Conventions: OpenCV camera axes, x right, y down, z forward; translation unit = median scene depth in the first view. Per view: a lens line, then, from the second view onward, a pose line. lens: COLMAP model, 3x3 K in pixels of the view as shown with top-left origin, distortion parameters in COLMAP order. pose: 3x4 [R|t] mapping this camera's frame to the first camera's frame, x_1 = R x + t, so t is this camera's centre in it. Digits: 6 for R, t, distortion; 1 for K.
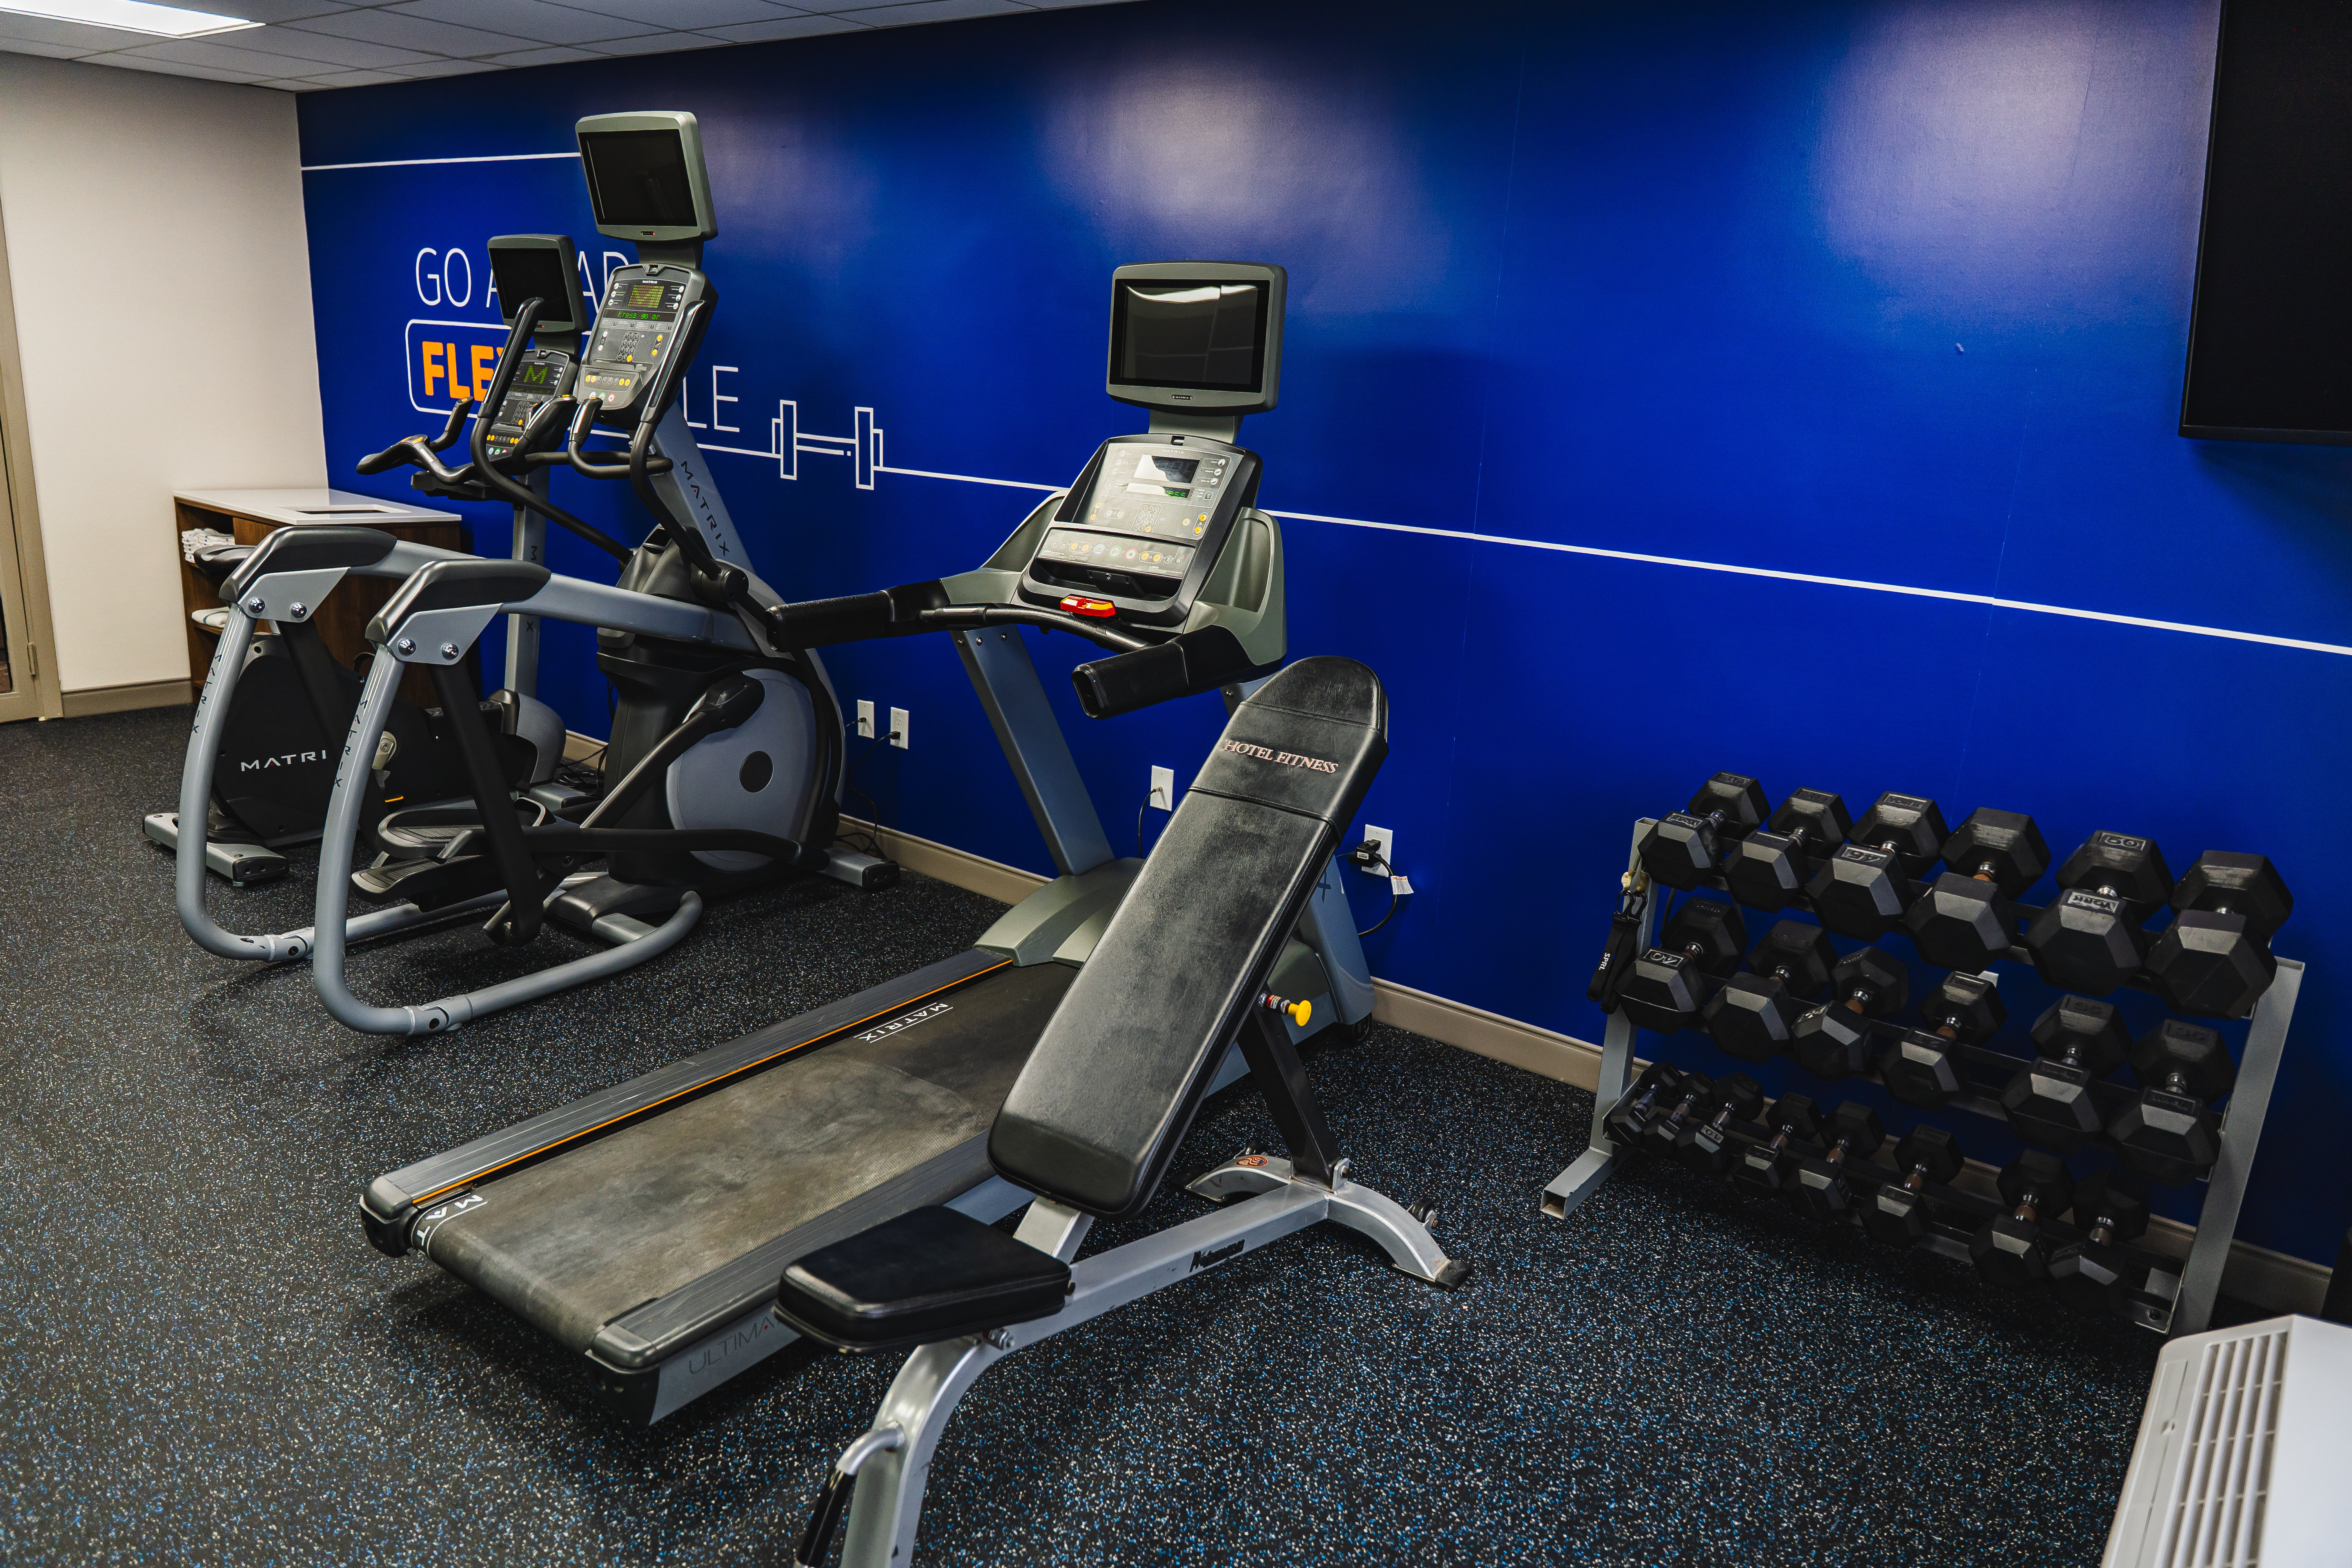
lens RADIAL K [[1612.1, 0, 1175.2], [0, 1612.1, 782.8], [0, 0, 1]] dist [0.002741, 0.000020]
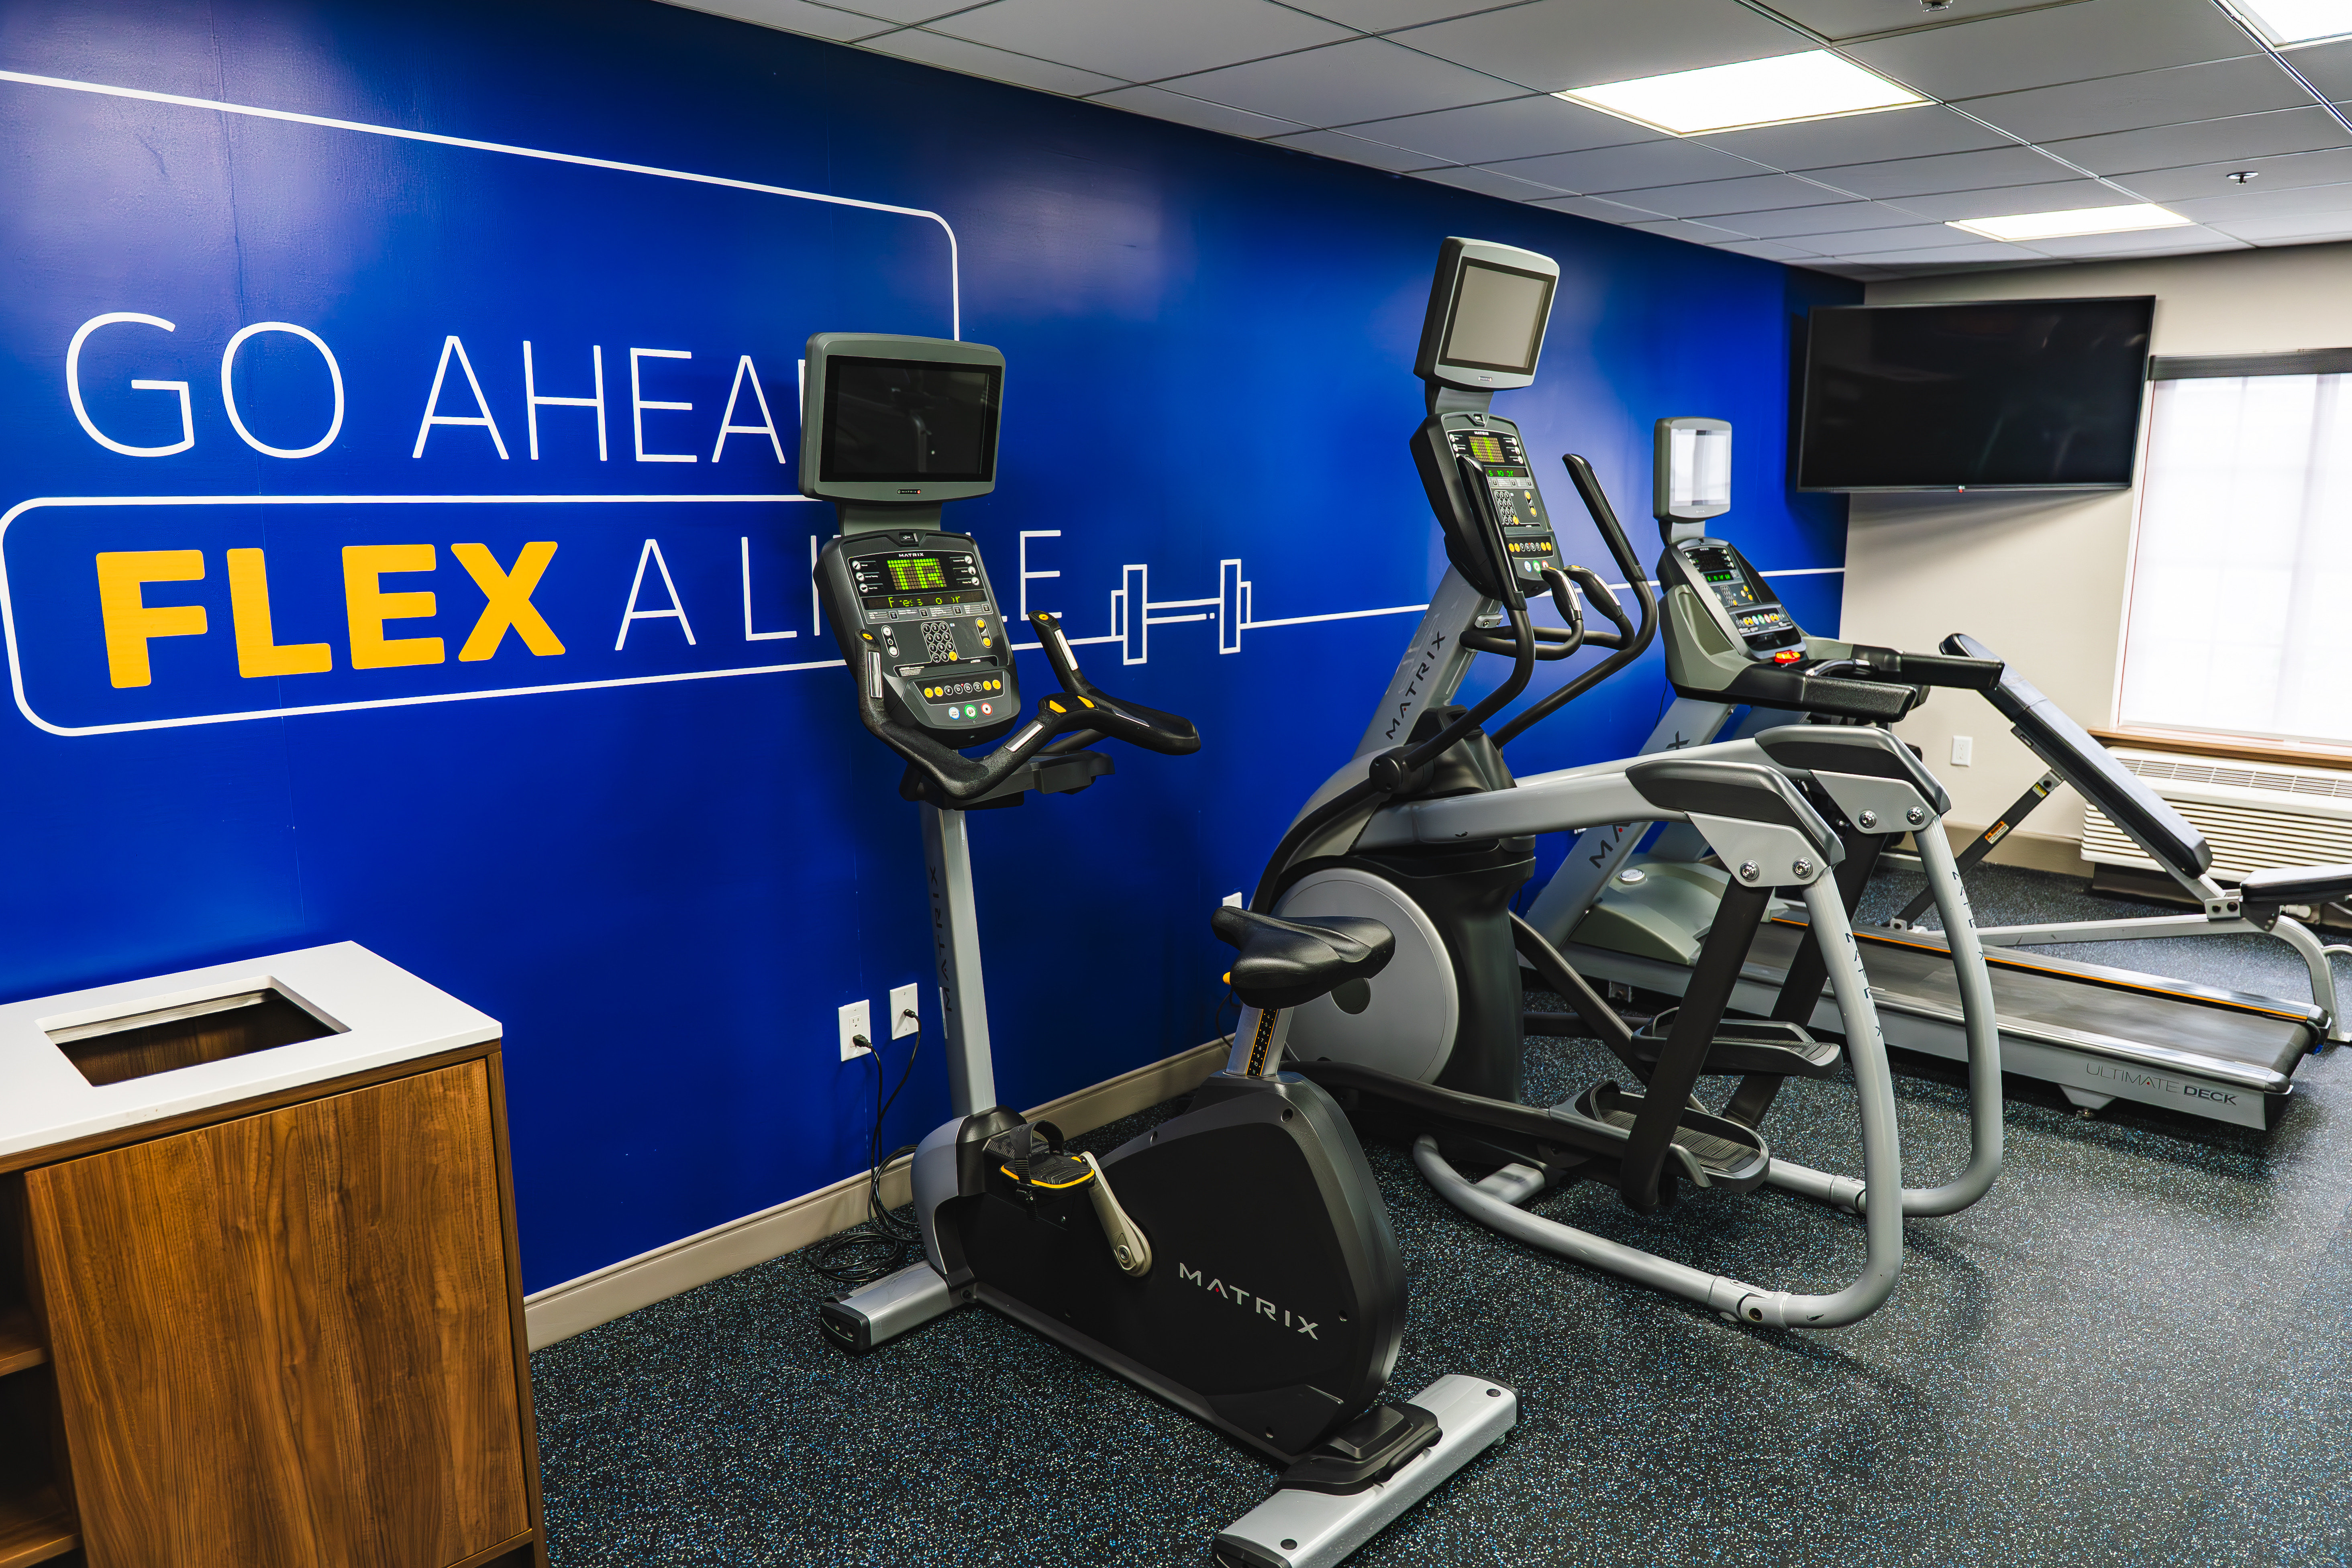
lens RADIAL K [[1612.0, 0, 1177.8], [0, 1612.0, 787.2], [0, 0, 1]] dist [0.002741, 0.000020]
pose [[0.105389, -0.239780, 0.965090, -1.007648], [0.257213, 0.944042, 0.206462, -0.288500], [-0.960591, 0.226475, 0.161166, 0.870525]]
